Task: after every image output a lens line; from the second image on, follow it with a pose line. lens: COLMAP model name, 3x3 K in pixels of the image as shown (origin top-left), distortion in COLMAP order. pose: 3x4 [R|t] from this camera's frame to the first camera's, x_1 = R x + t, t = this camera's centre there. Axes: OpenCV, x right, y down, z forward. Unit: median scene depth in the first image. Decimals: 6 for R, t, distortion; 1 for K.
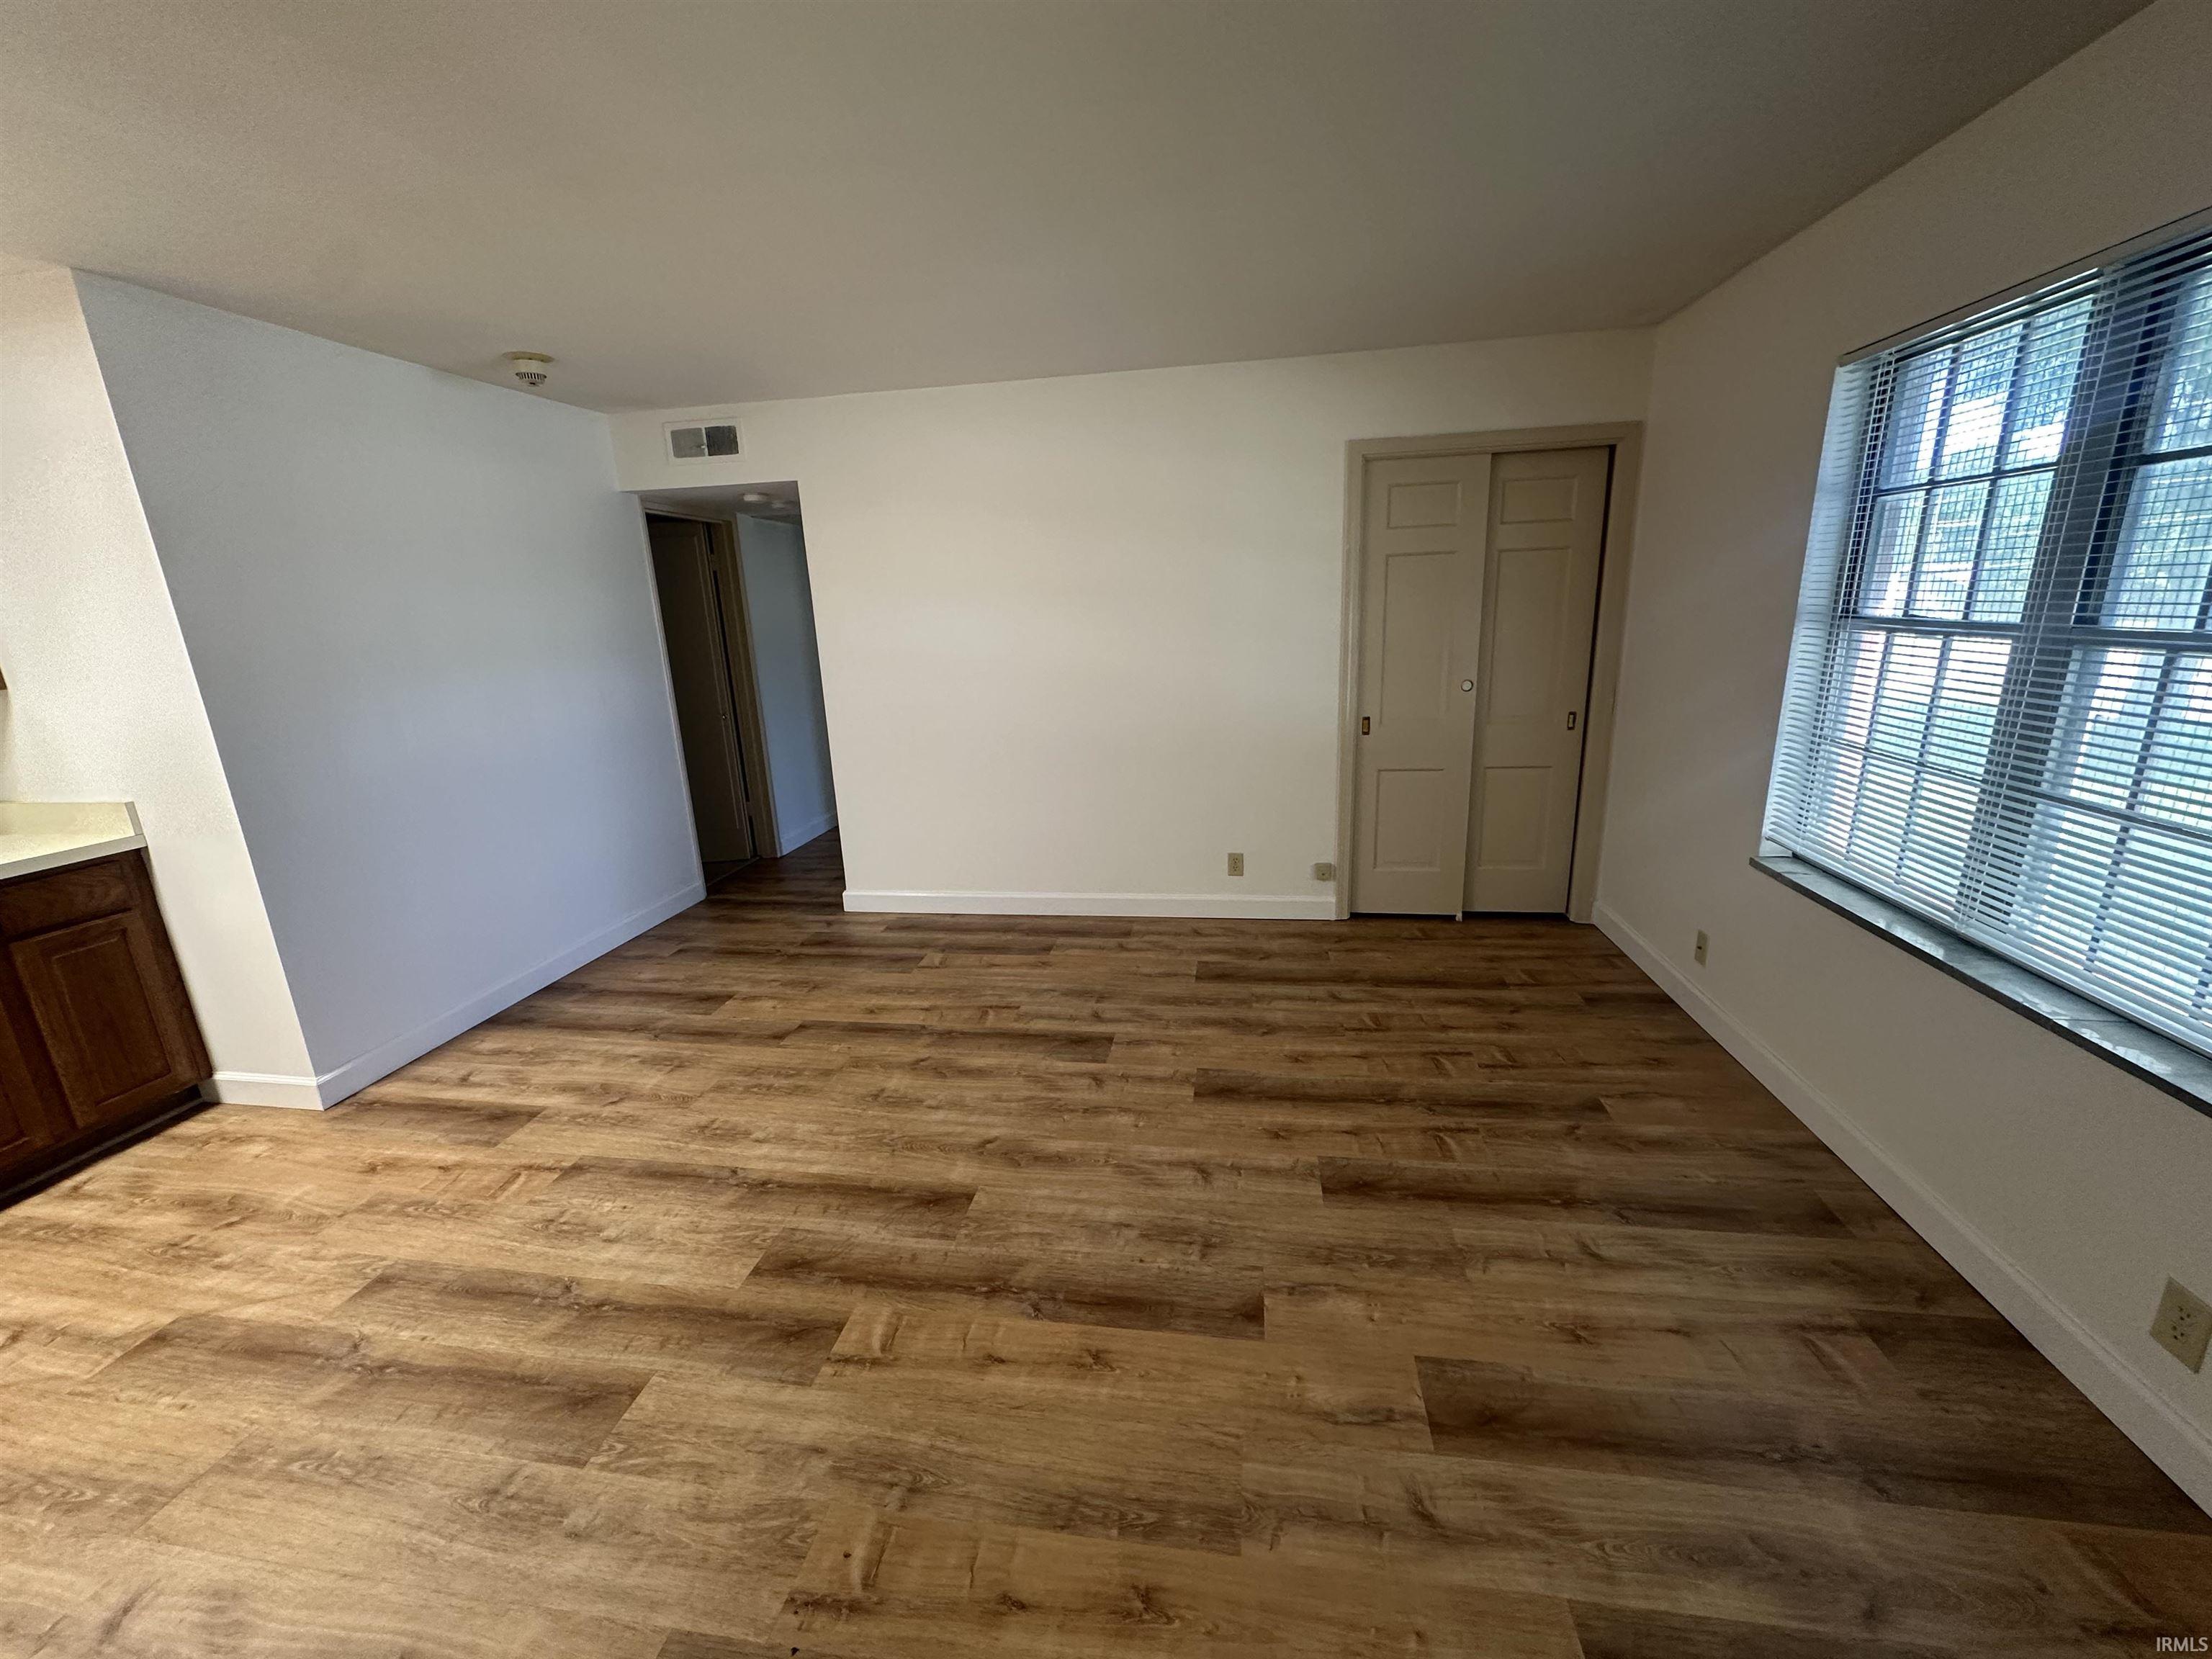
lens RADIAL K [[883.1, 0, 1104.7], [0, 883.1, 832.5], [0, 0, 1]] dist [0.002310, 0.000021]
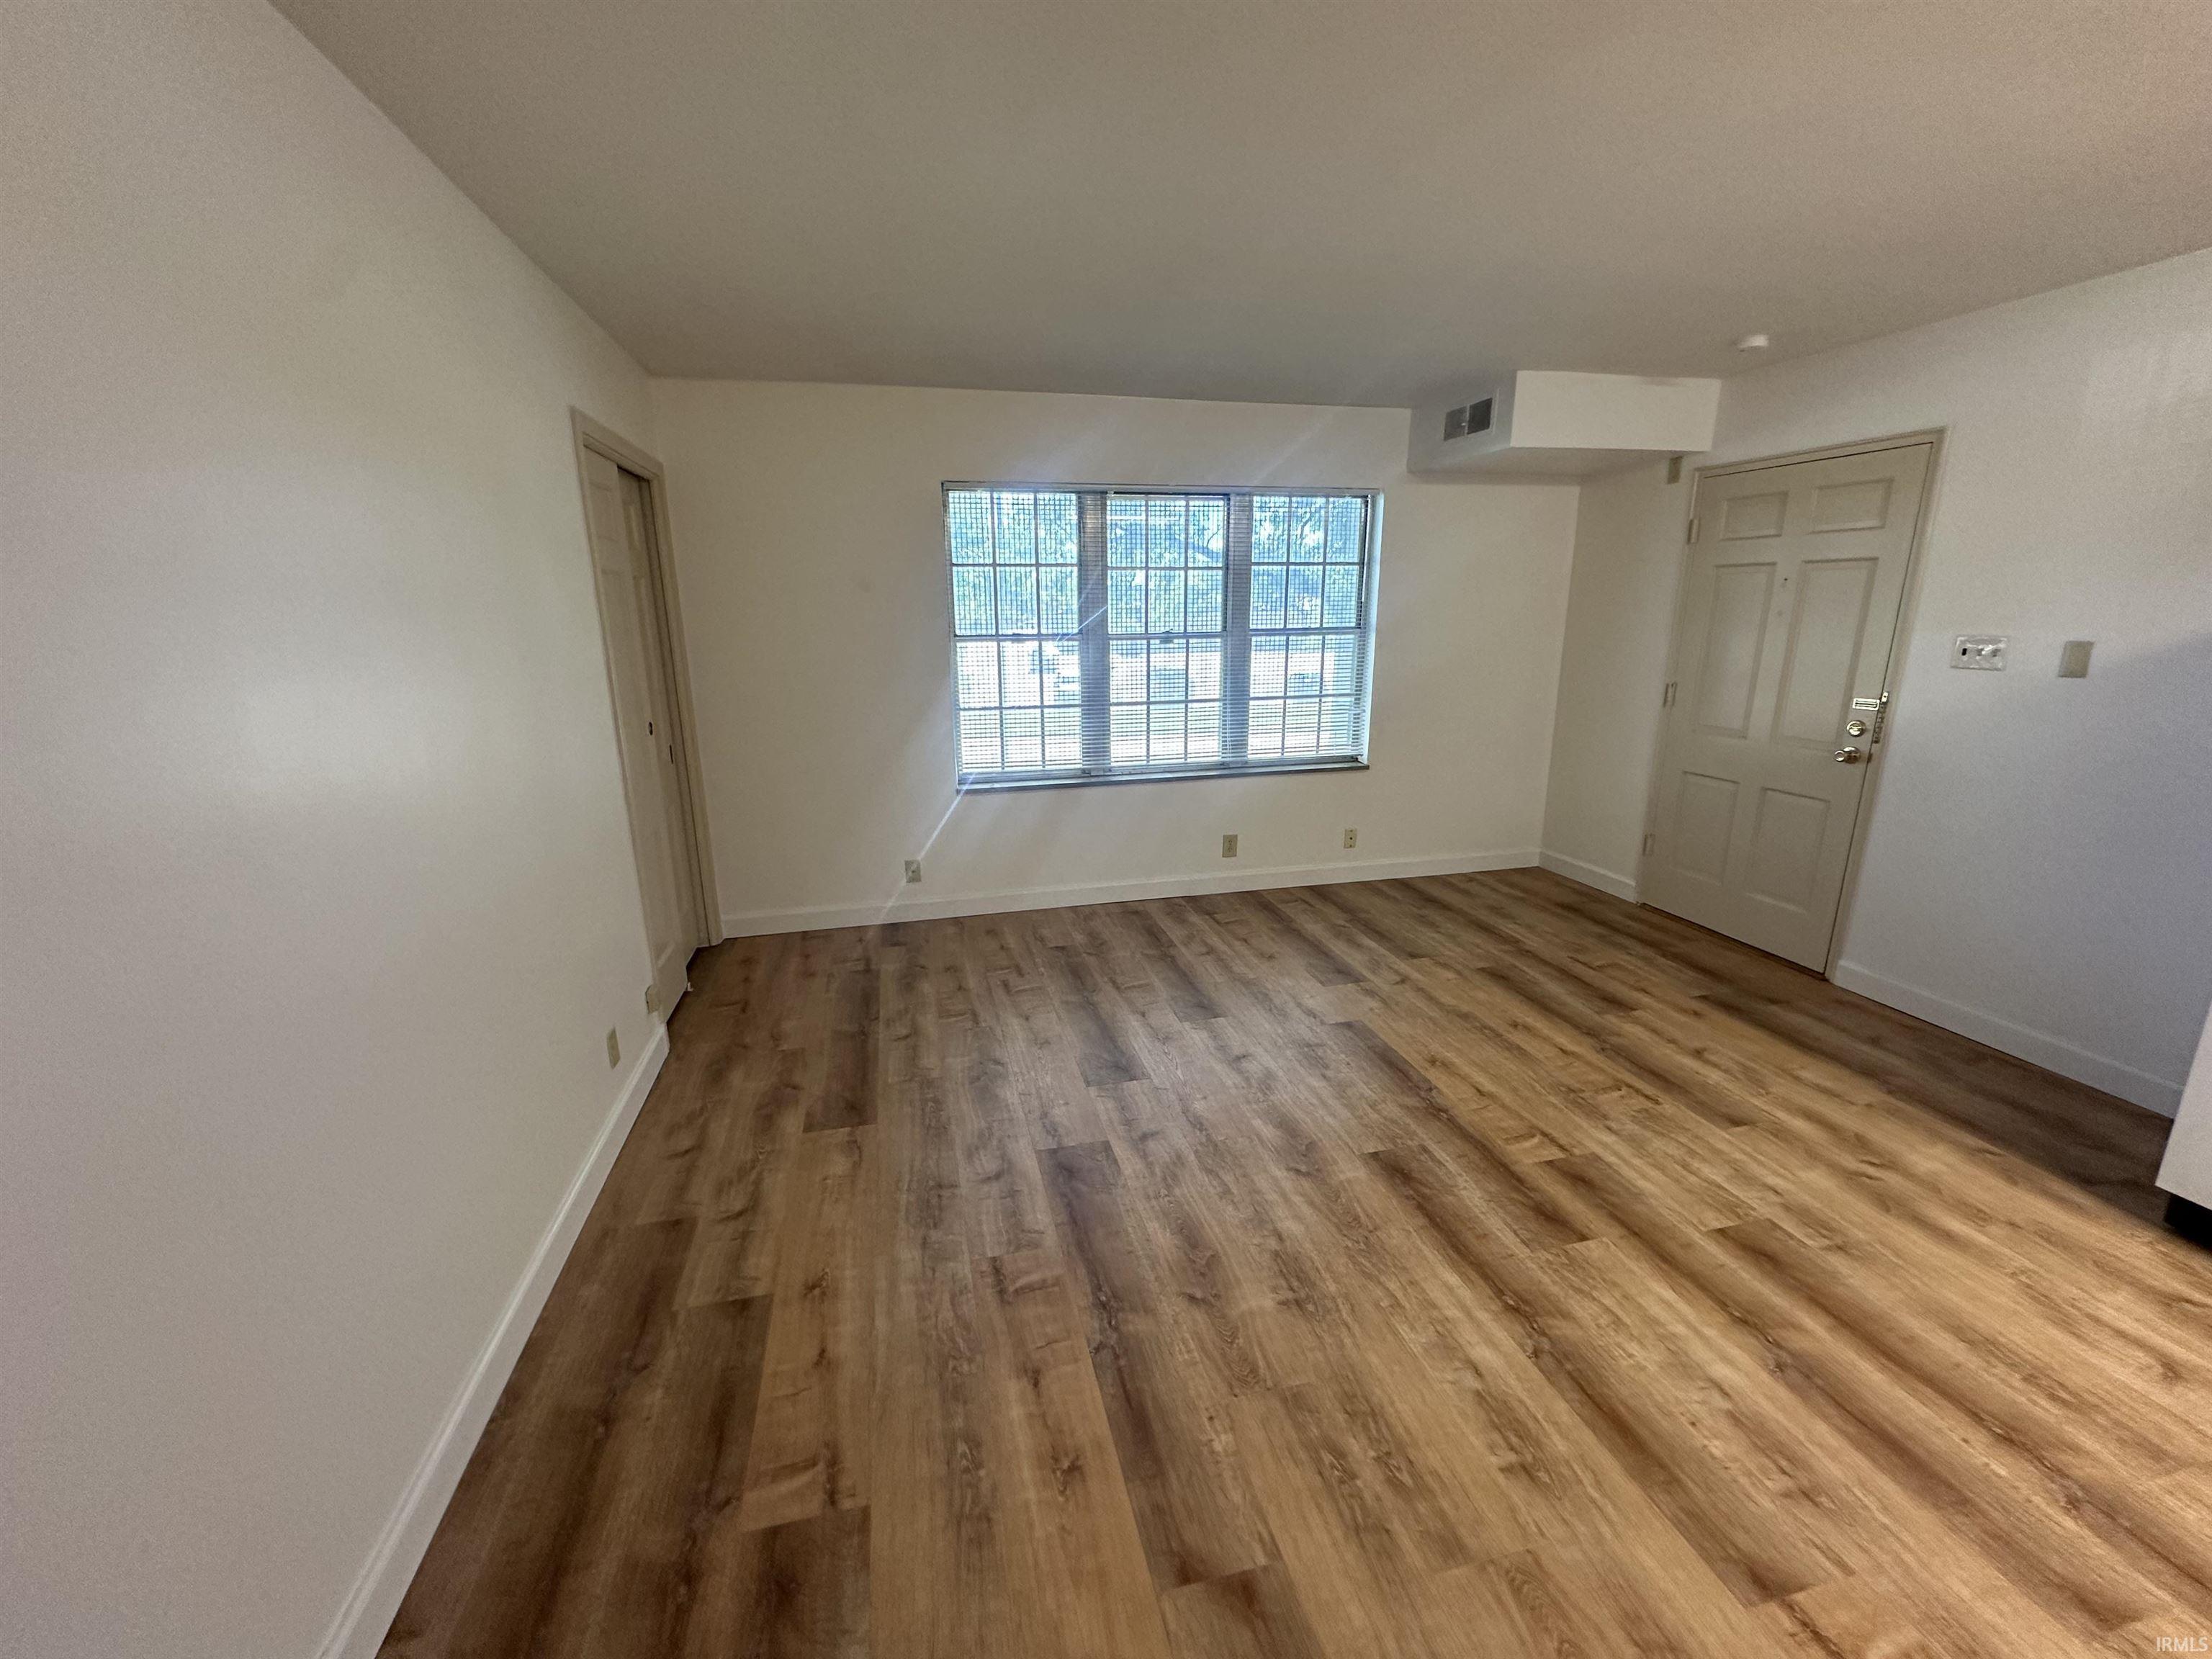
lens RADIAL K [[883.1, 0, 1101.9], [0, 883.1, 837.8], [0, 0, 1]] dist [0.002310, 0.000021]
pose [[-0.384916, -0.190538, 0.903070, -0.865128], [0.262826, 0.915319, 0.305147, -0.331572], [-0.884738, 0.354806, -0.302243, 1.391877]]
